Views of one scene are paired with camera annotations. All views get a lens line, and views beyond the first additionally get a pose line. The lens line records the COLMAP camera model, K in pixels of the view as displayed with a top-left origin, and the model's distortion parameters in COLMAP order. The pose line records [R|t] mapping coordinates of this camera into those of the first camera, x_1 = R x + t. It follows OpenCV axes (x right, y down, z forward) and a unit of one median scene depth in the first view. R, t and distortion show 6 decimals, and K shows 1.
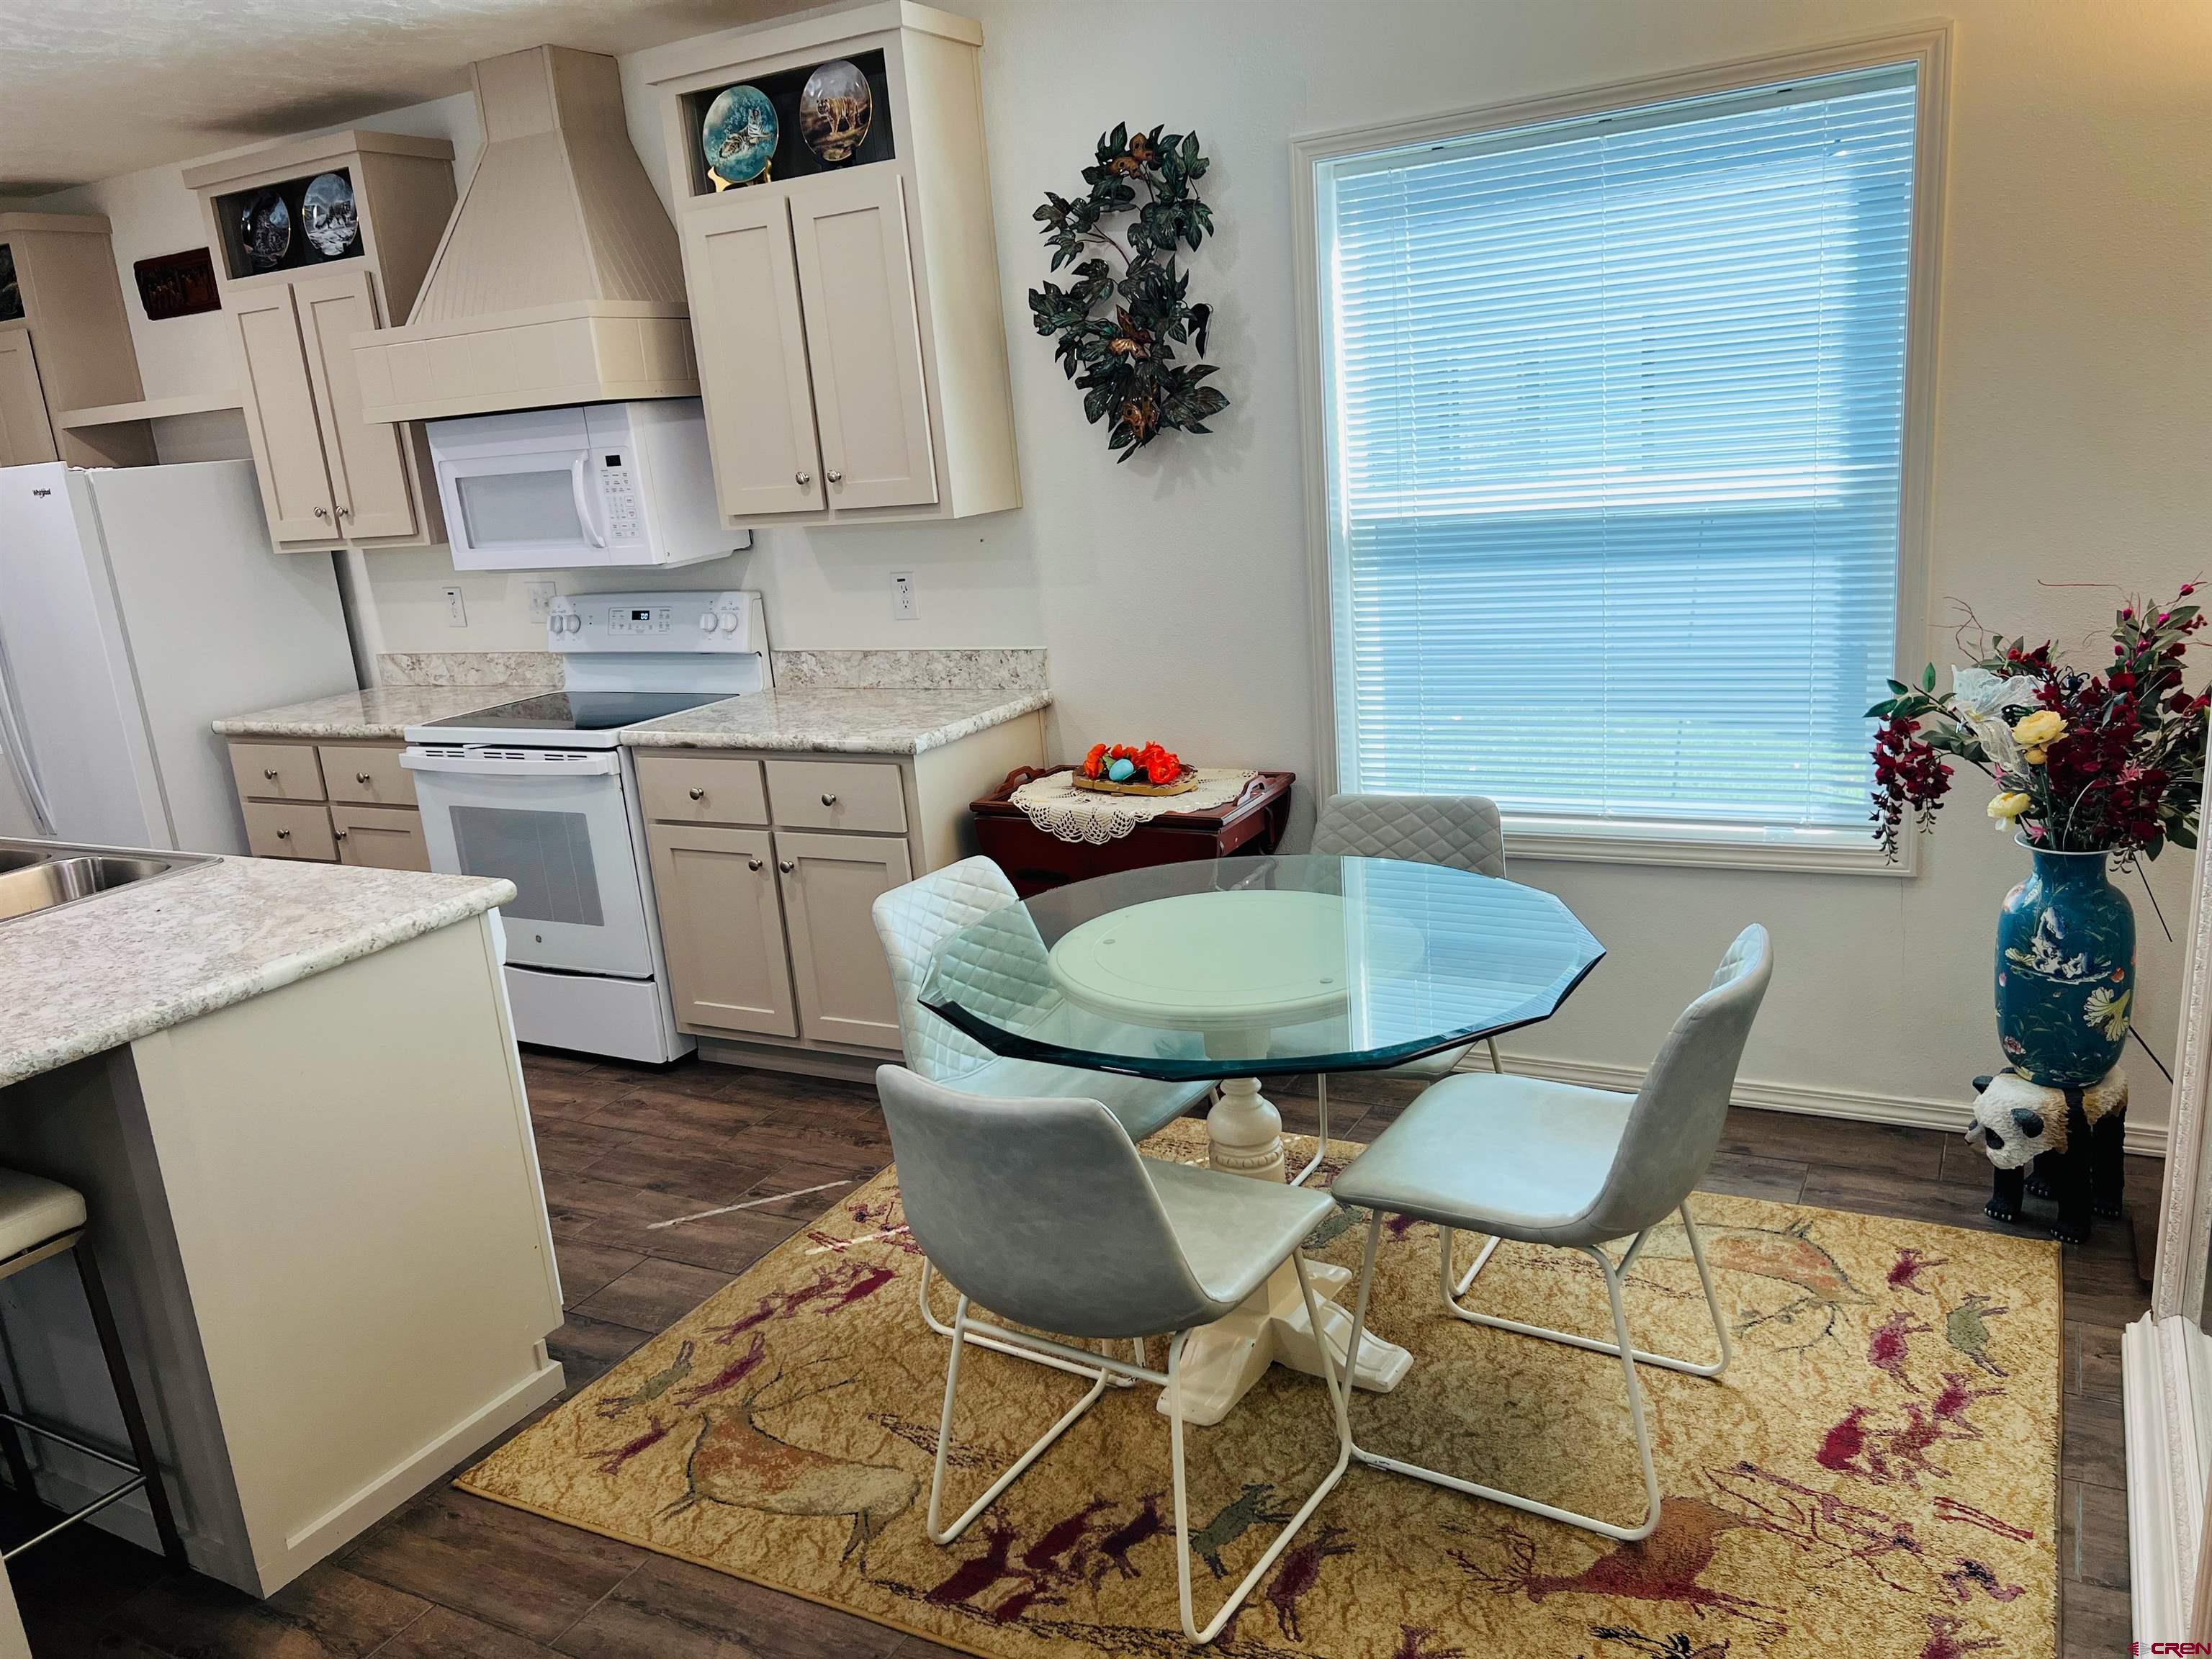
lens RADIAL K [[1662.5, 0, 1096.8], [0, 1662.5, 833.2], [0, 0, 1]] dist [0.058154, -0.063031]
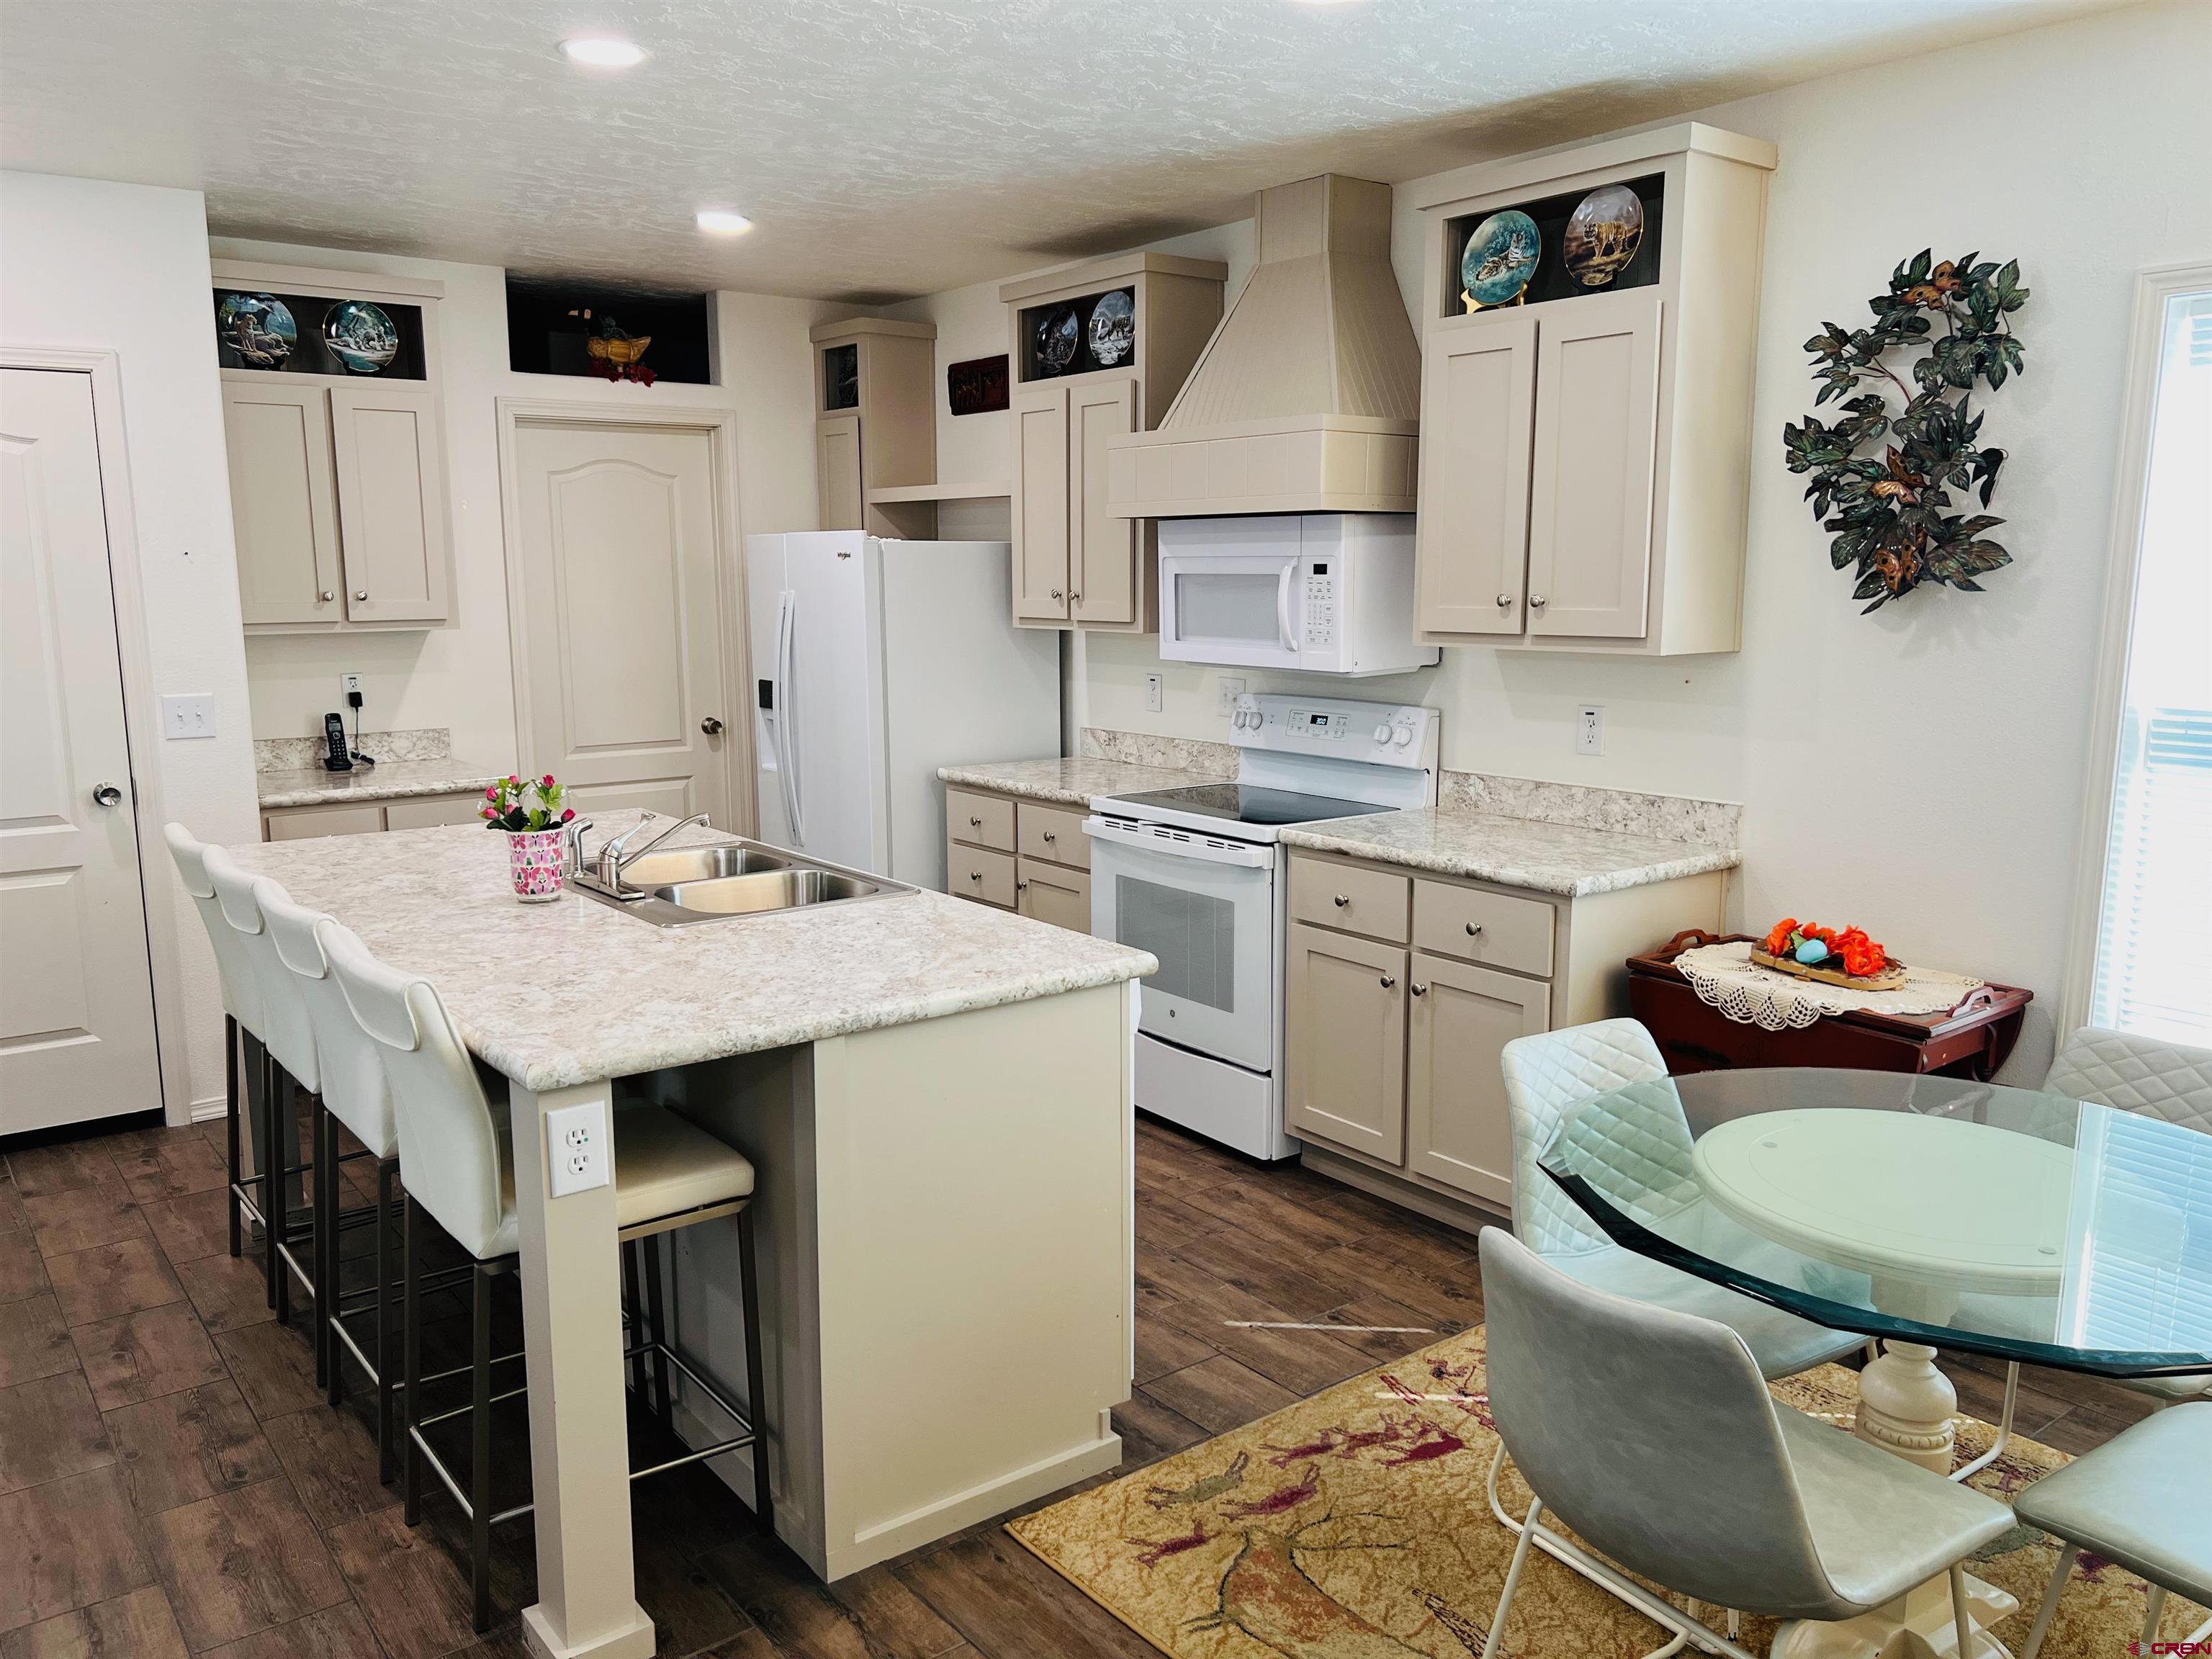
lens RADIAL K [[1662.5, 0, 1096.3], [0, 1662.5, 839.5], [0, 0, 1]] dist [0.058154, -0.063031]
pose [[0.914231, 0.147805, -0.377275, -0.004987], [-0.172746, 0.984415, -0.032941, -0.001630], [0.366526, 0.095288, 0.925515, 0.022144]]
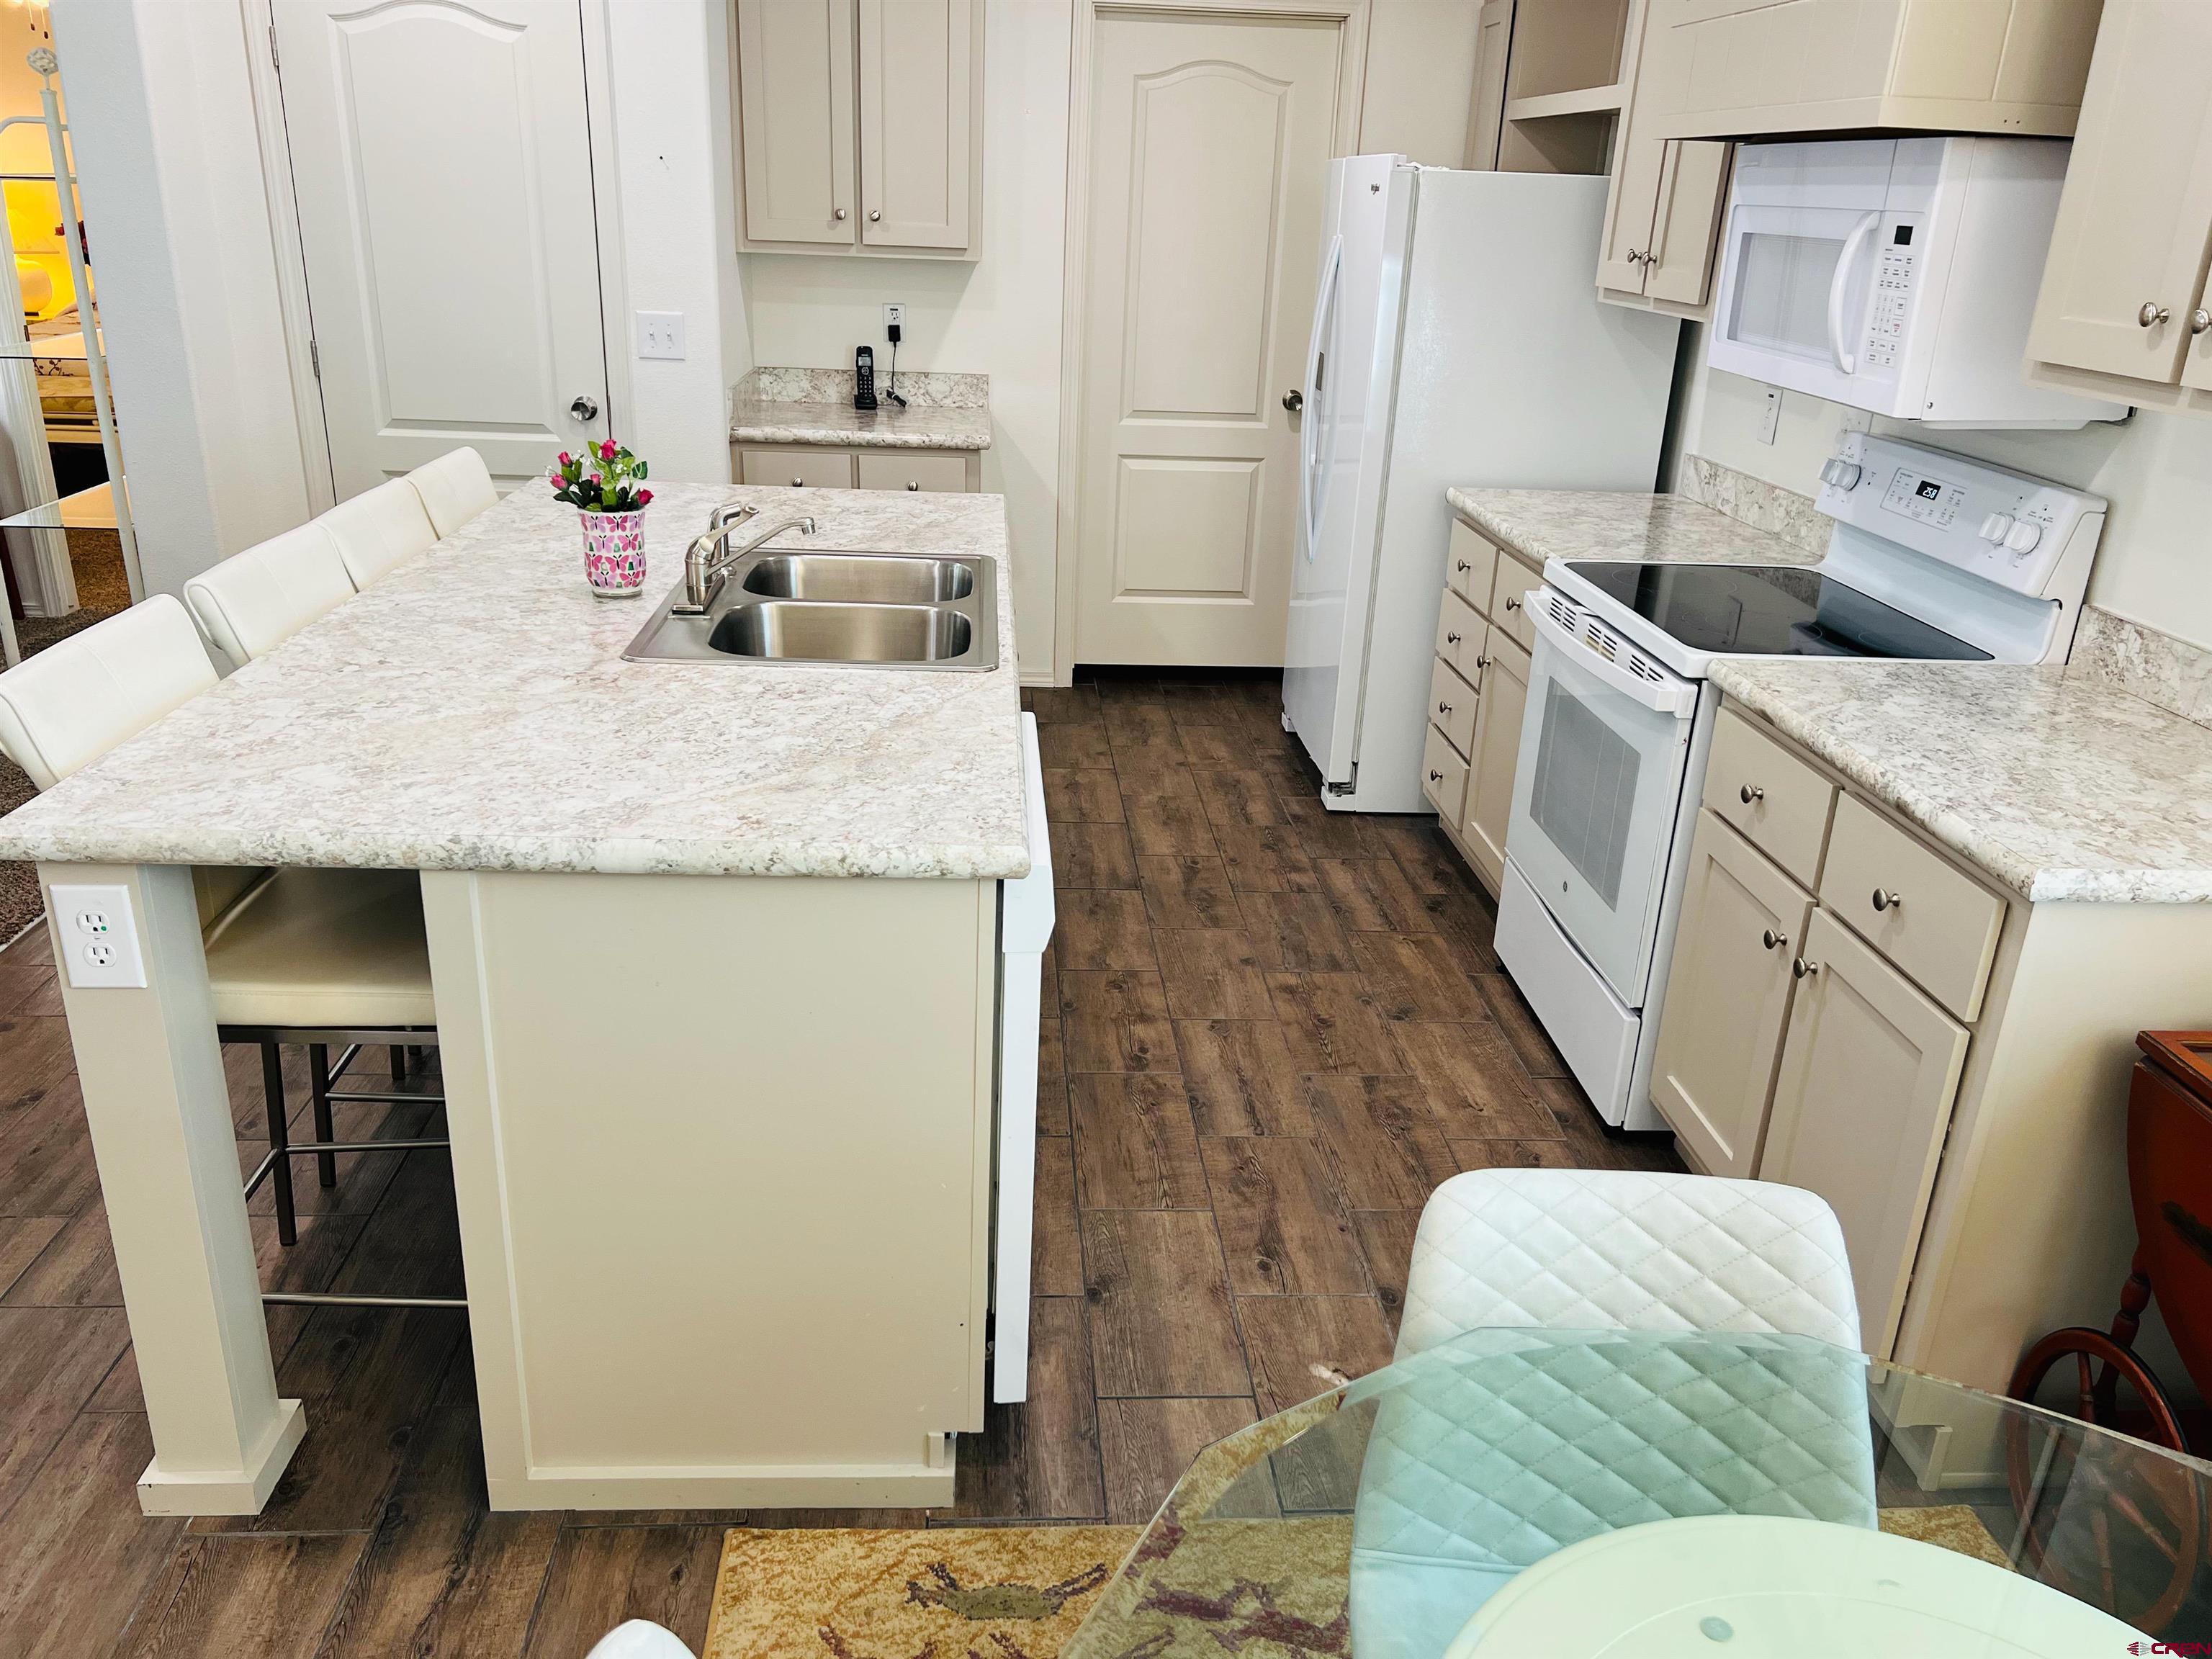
lens RADIAL K [[1662.5, 0, 1095.4], [0, 1662.5, 836.3], [0, 0, 1]] dist [0.058154, -0.063031]
pose [[0.532502, 0.405979, -0.742713, 0.105848], [-0.292052, 0.911706, 0.288961, -0.124129], [0.794447, 0.063038, 0.604052, 0.447300]]
